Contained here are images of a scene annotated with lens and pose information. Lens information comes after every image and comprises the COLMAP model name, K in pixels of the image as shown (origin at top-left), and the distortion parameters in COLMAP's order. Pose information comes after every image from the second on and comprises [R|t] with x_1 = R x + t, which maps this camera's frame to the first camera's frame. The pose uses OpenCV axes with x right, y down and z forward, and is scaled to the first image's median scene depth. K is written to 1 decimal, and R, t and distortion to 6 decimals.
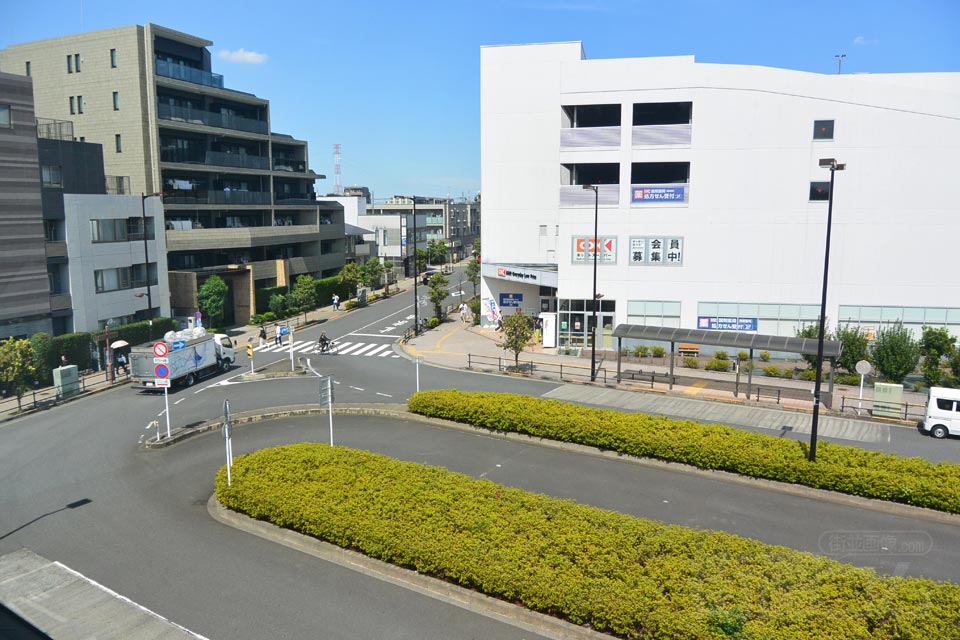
lens RADIAL K [[768.7, 0, 480.0], [0, 768.7, 320.0], [0, 0, 1]] dist [-0.006463, -0.002536]
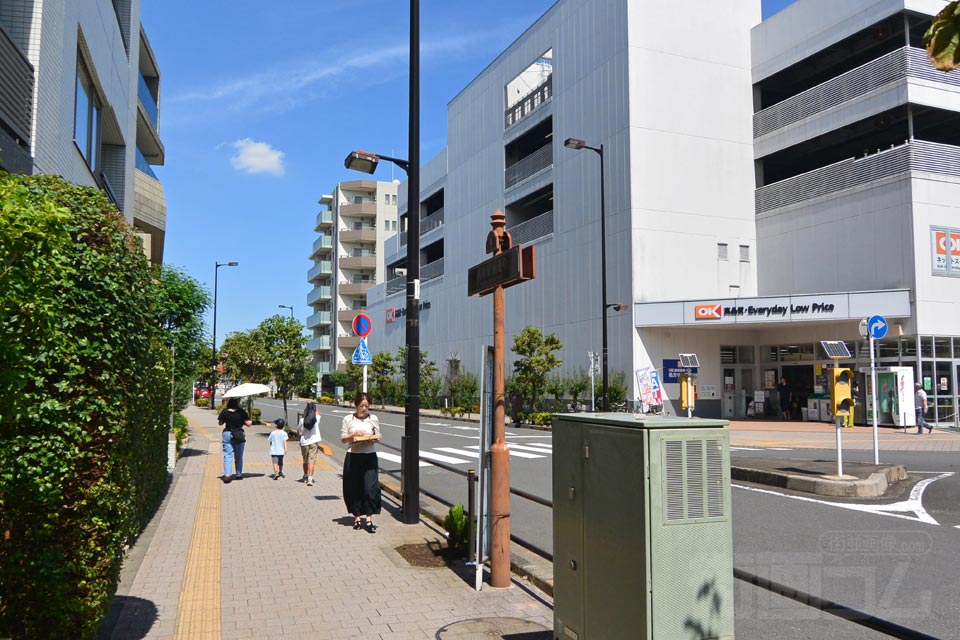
lens RADIAL K [[768.7, 0, 480.0], [0, 768.7, 320.0], [0, 0, 1]] dist [-0.006463, -0.002536]
pose [[0.791269, 0.057243, 0.608782, -0.451337], [0.091511, 0.973310, -0.210461, 0.045381], [-0.604581, 0.222242, 0.764912, 0.710739]]
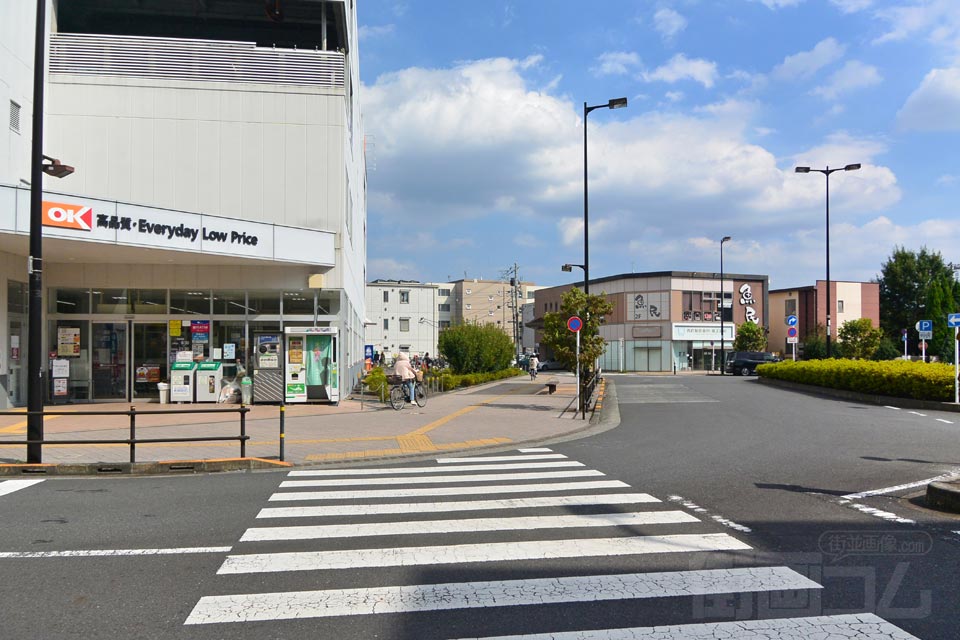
lens RADIAL K [[768.7, 0, 480.0], [0, 768.7, 320.0], [0, 0, 1]] dist [-0.006463, -0.002536]
pose [[-0.393634, 0.052120, 0.917789, -0.321918], [0.148706, 0.988852, 0.007624, -0.000678], [-0.907160, 0.139482, -0.396996, 1.024598]]
